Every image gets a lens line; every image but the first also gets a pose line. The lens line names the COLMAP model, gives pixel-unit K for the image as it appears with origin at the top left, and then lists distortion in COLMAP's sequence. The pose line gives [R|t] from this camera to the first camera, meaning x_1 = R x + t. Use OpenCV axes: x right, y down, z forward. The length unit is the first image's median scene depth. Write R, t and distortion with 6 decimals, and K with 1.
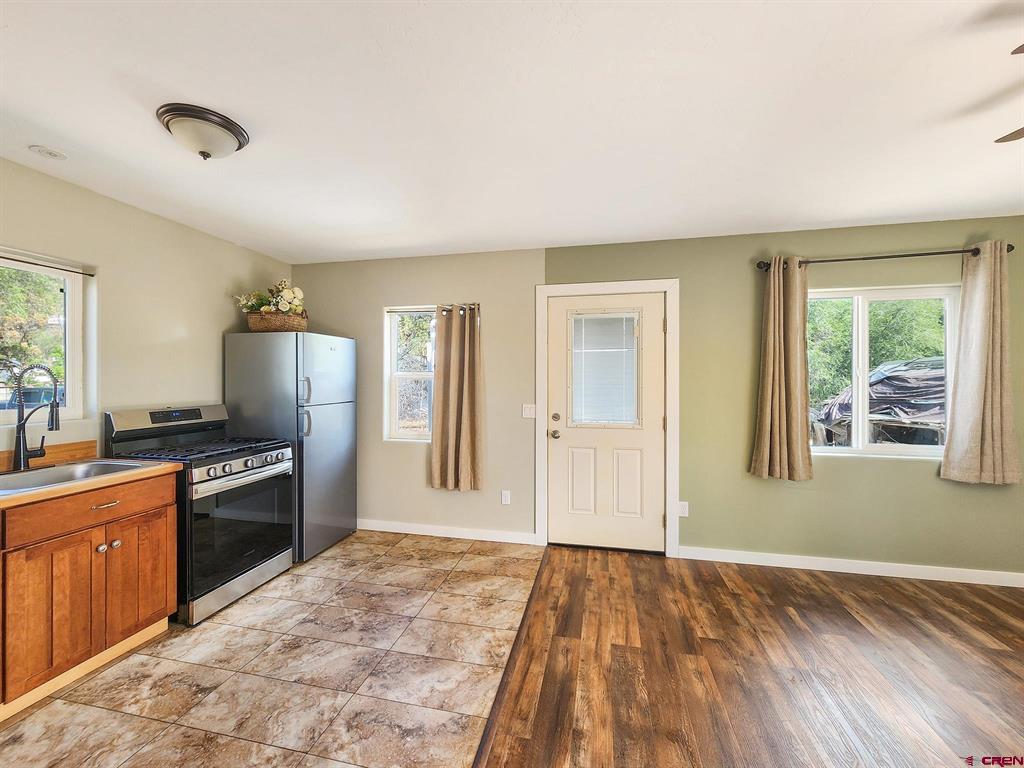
lens RADIAL K [[425.4, 0, 504.9], [0, 425.4, 380.7], [0, 0, 1]] dist [0.000950, 0.000698]
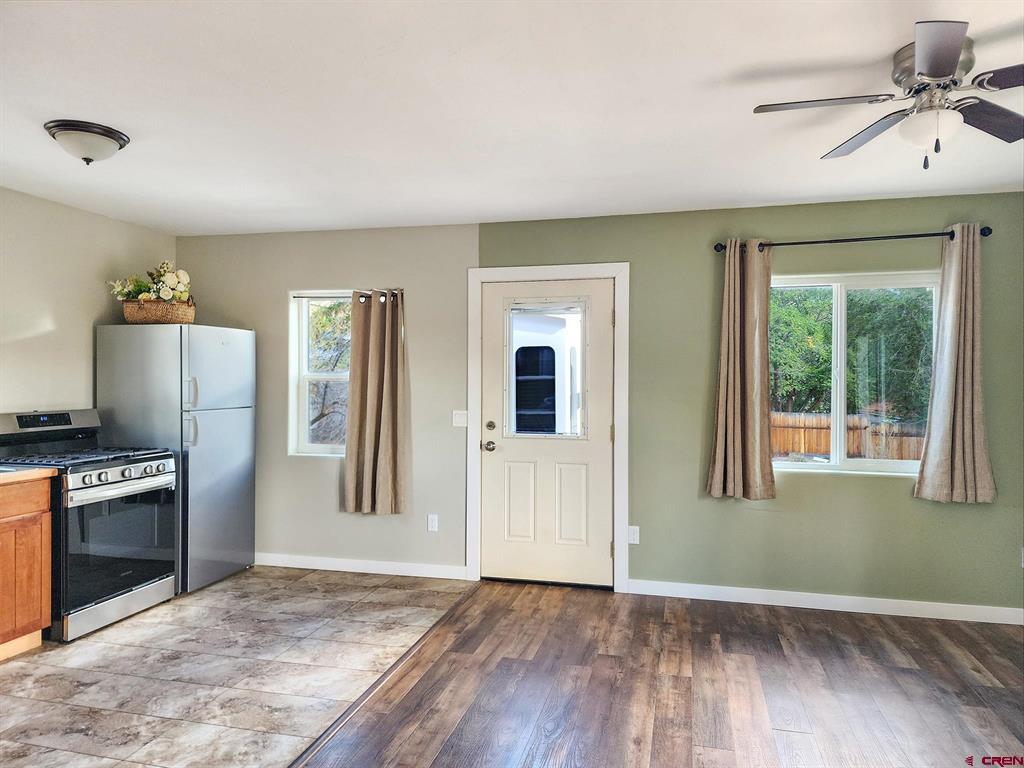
lens RADIAL K [[693.8, 0, 515.7], [0, 693.8, 378.4], [0, 0, 1]] dist [0.066689, -0.057377]
pose [[0.999826, 0.003579, -0.018284, 0.232833], [-0.003611, 0.999992, -0.001721, -0.007859], [0.018277, 0.001787, 0.999831, -0.443866]]
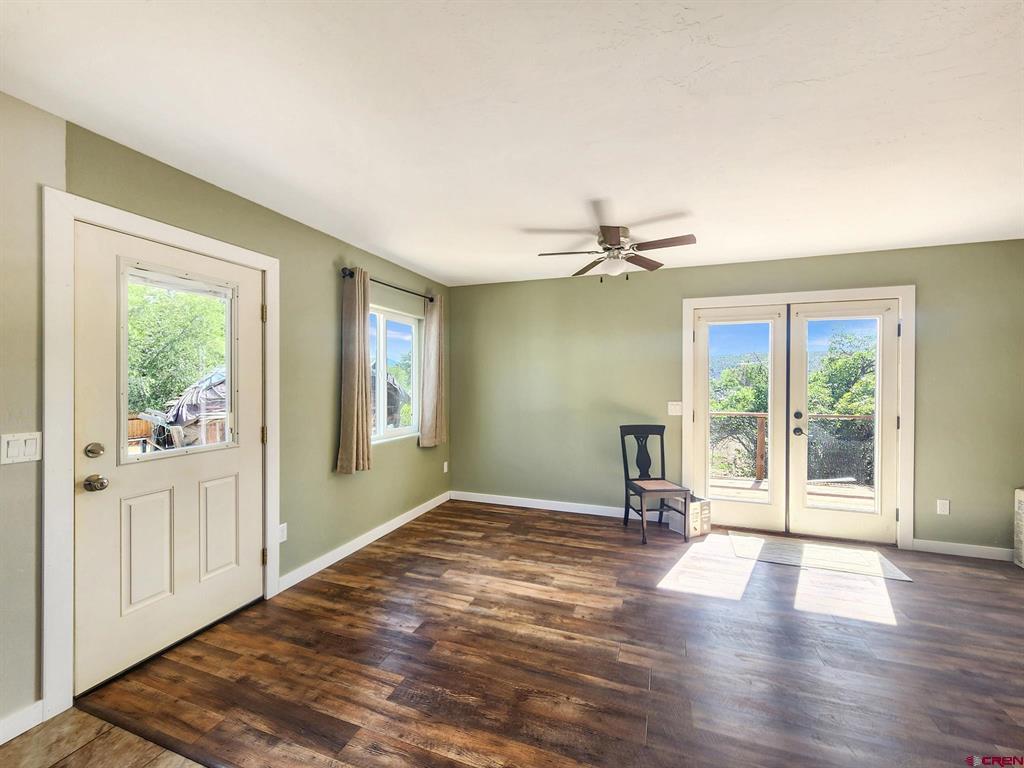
lens RADIAL K [[425.4, 0, 506.9], [0, 425.4, 385.2], [0, 0, 1]] dist [0.000950, 0.000698]
pose [[0.130406, -0.010104, 0.991409, -0.407102], [0.000494, 0.999949, 0.010127, -0.001647], [-0.991461, -0.000831, 0.130404, 0.502317]]
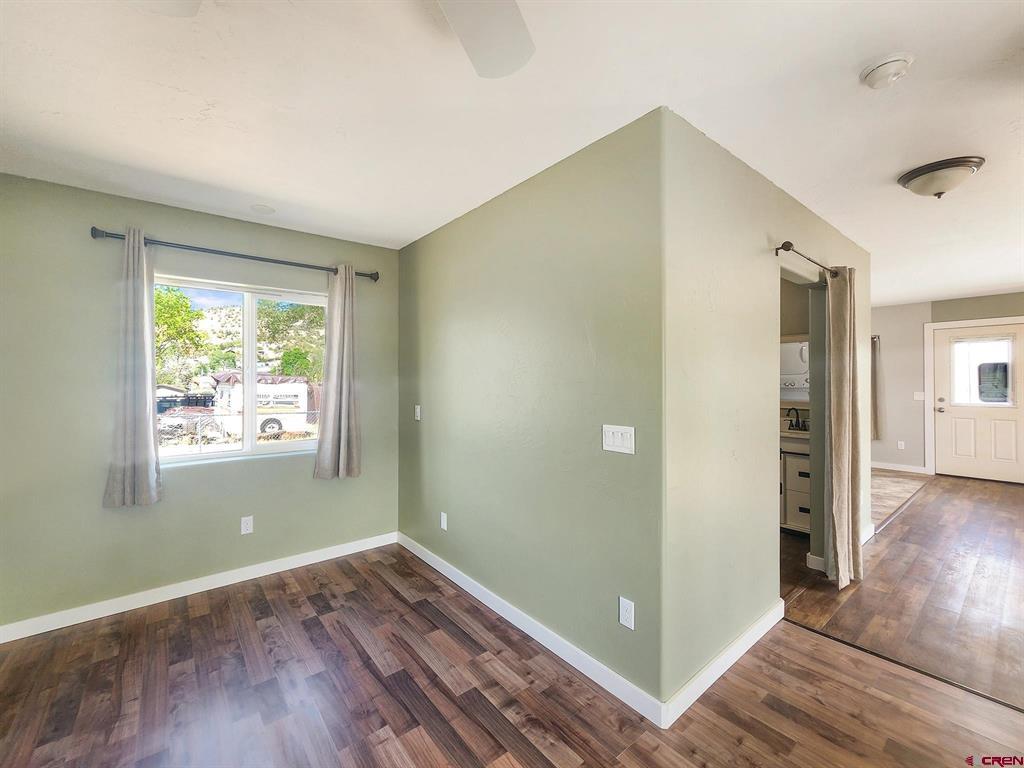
lens RADIAL K [[425.4, 0, 510.3], [0, 425.4, 379.2], [0, 0, 1]] dist [0.000950, 0.000698]
pose [[0.786541, -0.003647, -0.617527, -0.221181], [0.000596, 0.999987, -0.005146, 0.012357], [0.617537, 0.003679, 0.786533, -1.699479]]
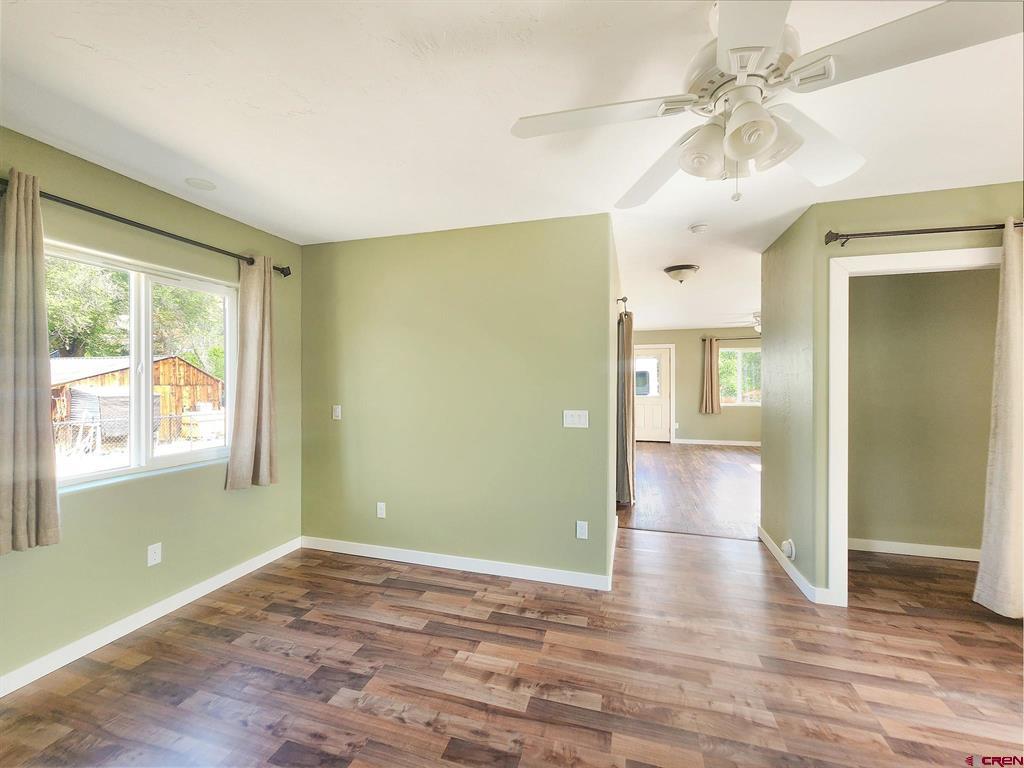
lens RADIAL K [[425.4, 0, 507.9], [0, 425.4, 380.7], [0, 0, 1]] dist [0.000950, 0.000698]
pose [[0.998311, -0.000524, -0.058098, -0.585706], [0.000401, 0.999998, -0.002127, 0.013167], [0.058099, 0.002100, 0.998309, -2.081550]]
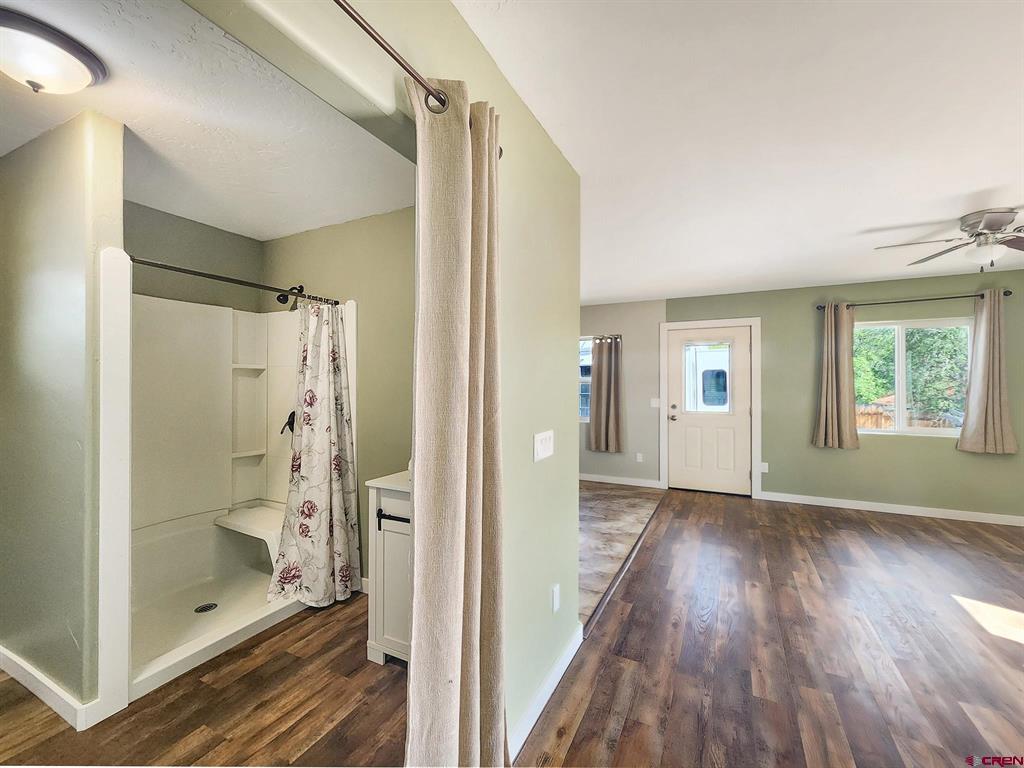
lens RADIAL K [[425.4, 0, 504.0], [0, 425.4, 383.1], [0, 0, 1]] dist [0.000950, 0.000698]
pose [[0.965533, -0.001507, -0.260276, -0.089654], [0.000131, 0.999986, -0.005306, 0.007617], [0.260280, 0.005089, 0.965520, -0.800933]]
